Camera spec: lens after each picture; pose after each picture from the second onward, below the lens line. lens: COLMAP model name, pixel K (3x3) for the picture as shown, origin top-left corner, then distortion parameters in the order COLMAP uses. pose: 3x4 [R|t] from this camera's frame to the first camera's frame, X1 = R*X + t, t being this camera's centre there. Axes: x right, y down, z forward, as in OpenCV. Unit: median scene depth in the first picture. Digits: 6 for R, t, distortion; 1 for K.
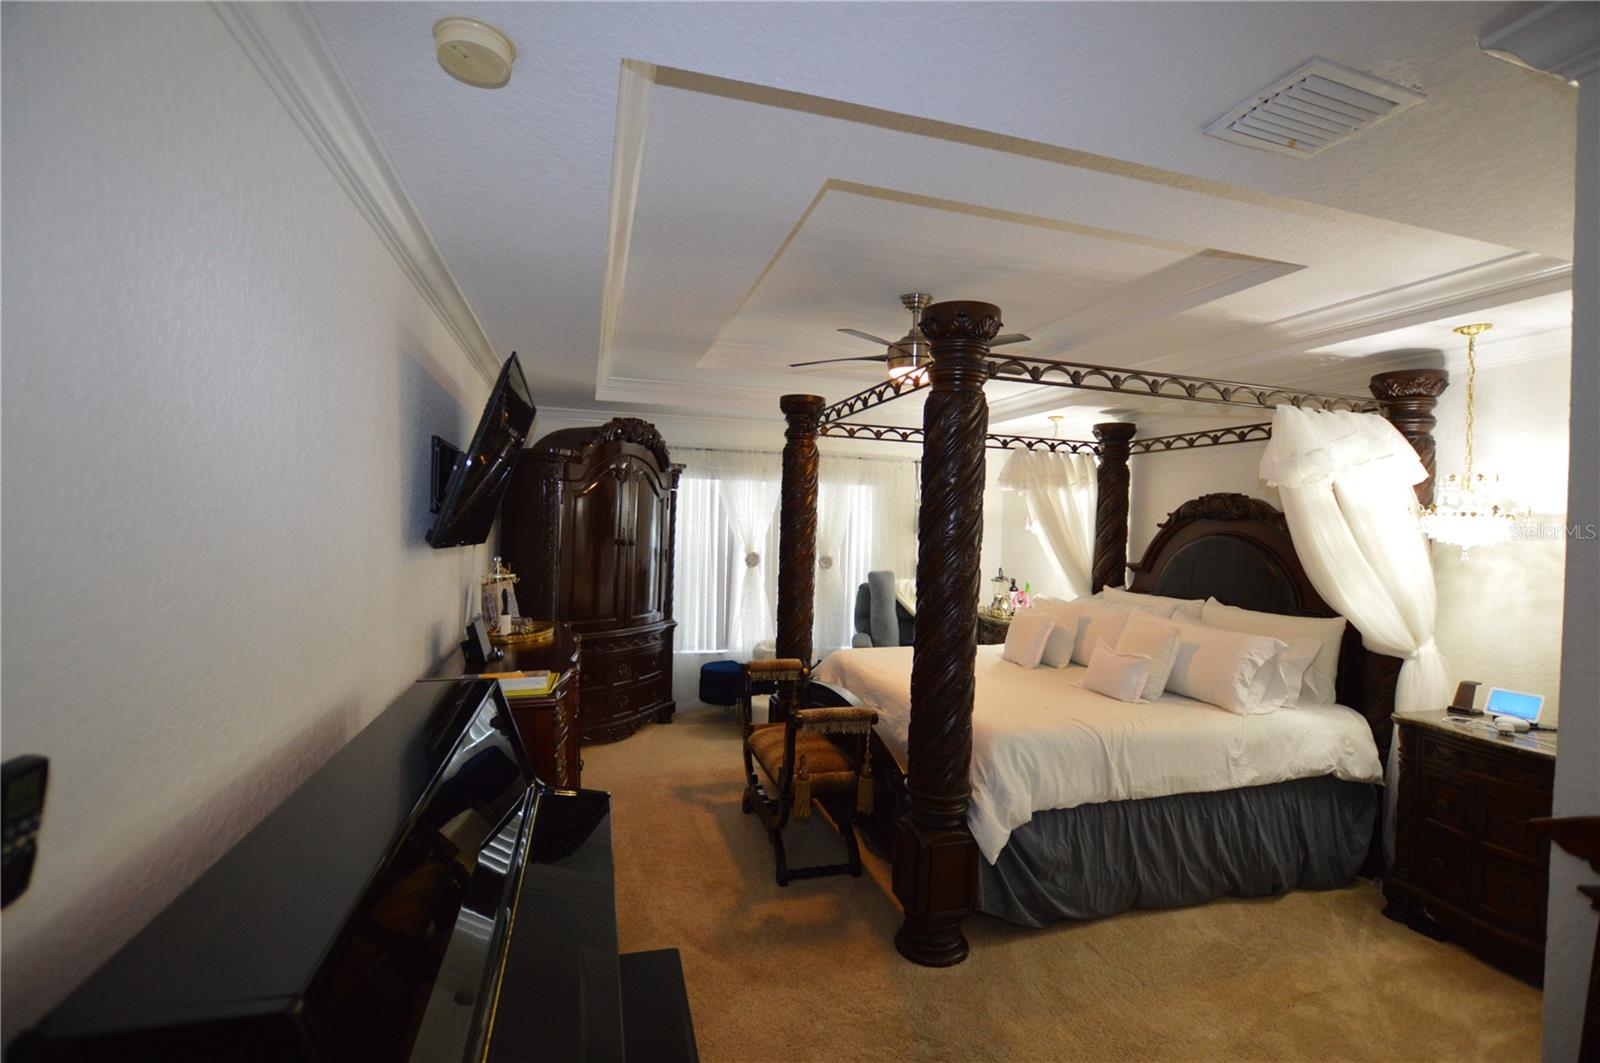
lens RADIAL K [[713.3, 0, 796.0], [0, 713.3, 537.5], [0, 0, 1]] dist [-0.032640, 0.003735]
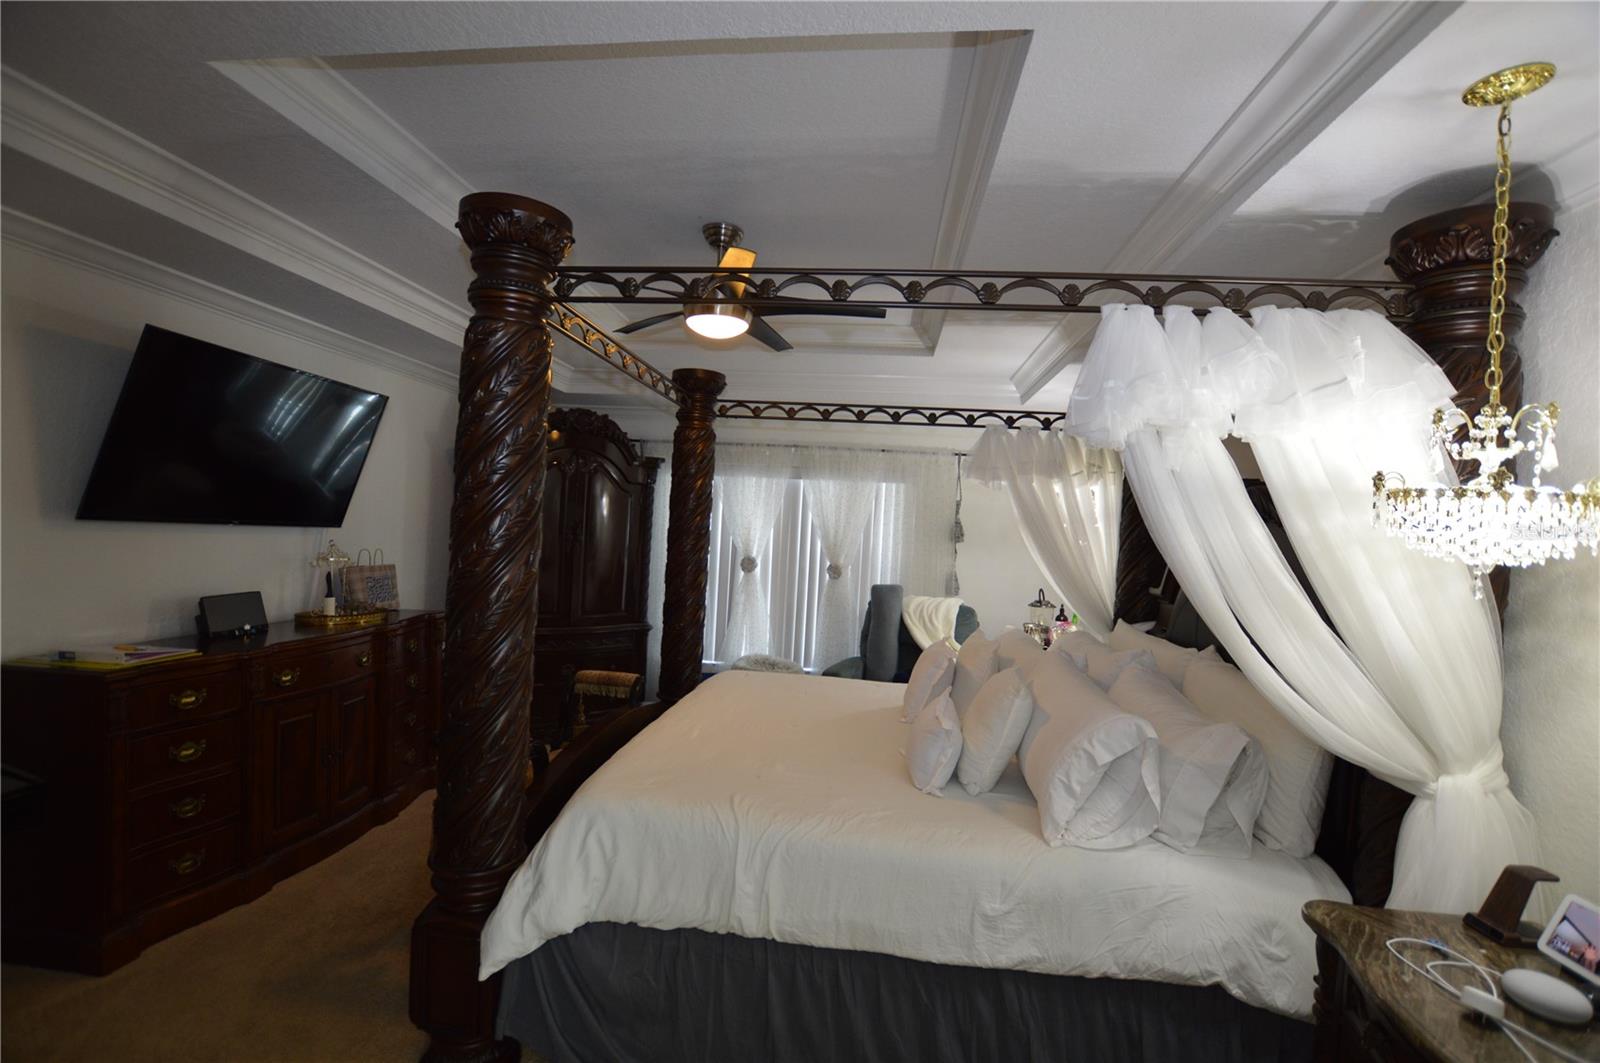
lens RADIAL K [[713.3, 0, 796.0], [0, 713.3, 537.5], [0, 0, 1]] dist [-0.032640, 0.003735]
pose [[0.918388, 0.027593, -0.394718, 0.655709], [-0.036070, 0.999250, -0.014070, 0.014210], [0.394034, 0.027160, 0.918694, 0.367327]]
